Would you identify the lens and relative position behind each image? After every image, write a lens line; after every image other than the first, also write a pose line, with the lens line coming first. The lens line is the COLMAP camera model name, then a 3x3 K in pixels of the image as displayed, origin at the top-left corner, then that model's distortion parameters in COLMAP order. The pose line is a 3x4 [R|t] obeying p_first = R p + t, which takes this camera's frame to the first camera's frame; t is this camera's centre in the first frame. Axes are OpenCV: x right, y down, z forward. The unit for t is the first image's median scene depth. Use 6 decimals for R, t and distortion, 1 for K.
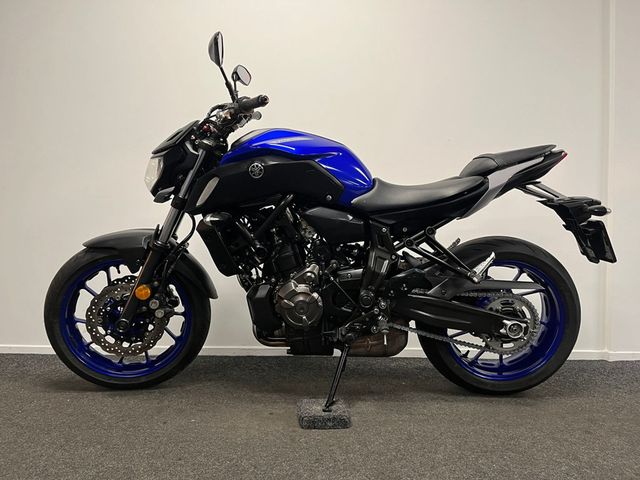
lens RADIAL K [[479.9, 0, 320.0], [0, 479.9, 240.0], [0, 0, 1]] dist [0.052517, -0.069429]
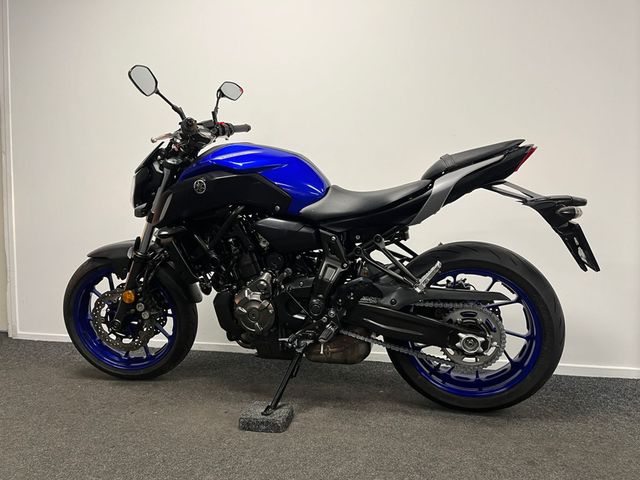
lens RADIAL K [[479.9, 0, 320.0], [0, 479.9, 240.0], [0, 0, 1]] dist [0.052517, -0.069429]
pose [[0.961246, -0.014797, -0.275294, 0.380668], [0.020766, 0.999608, 0.018781, -0.036904], [0.274908, -0.023770, 0.961177, 0.033814]]
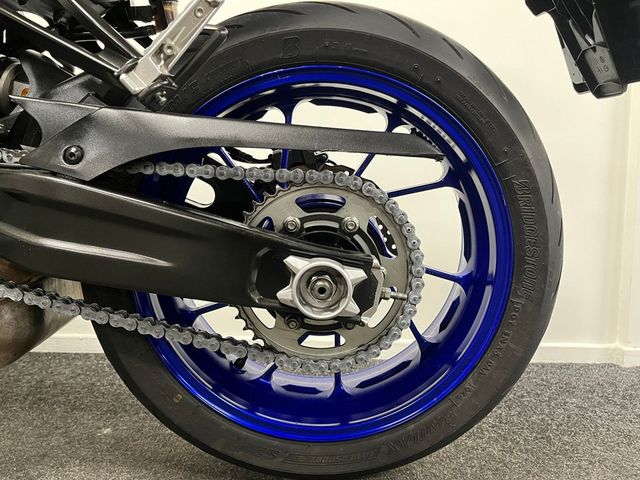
lens RADIAL K [[479.9, 0, 320.0], [0, 479.9, 240.0], [0, 0, 1]] dist [0.052517, -0.069429]
pose [[0.999870, 0.016139, -0.000154, 0.398474], [-0.016110, 0.998573, 0.050916, 0.141177], [0.000976, -0.050907, 0.998703, 0.715480]]
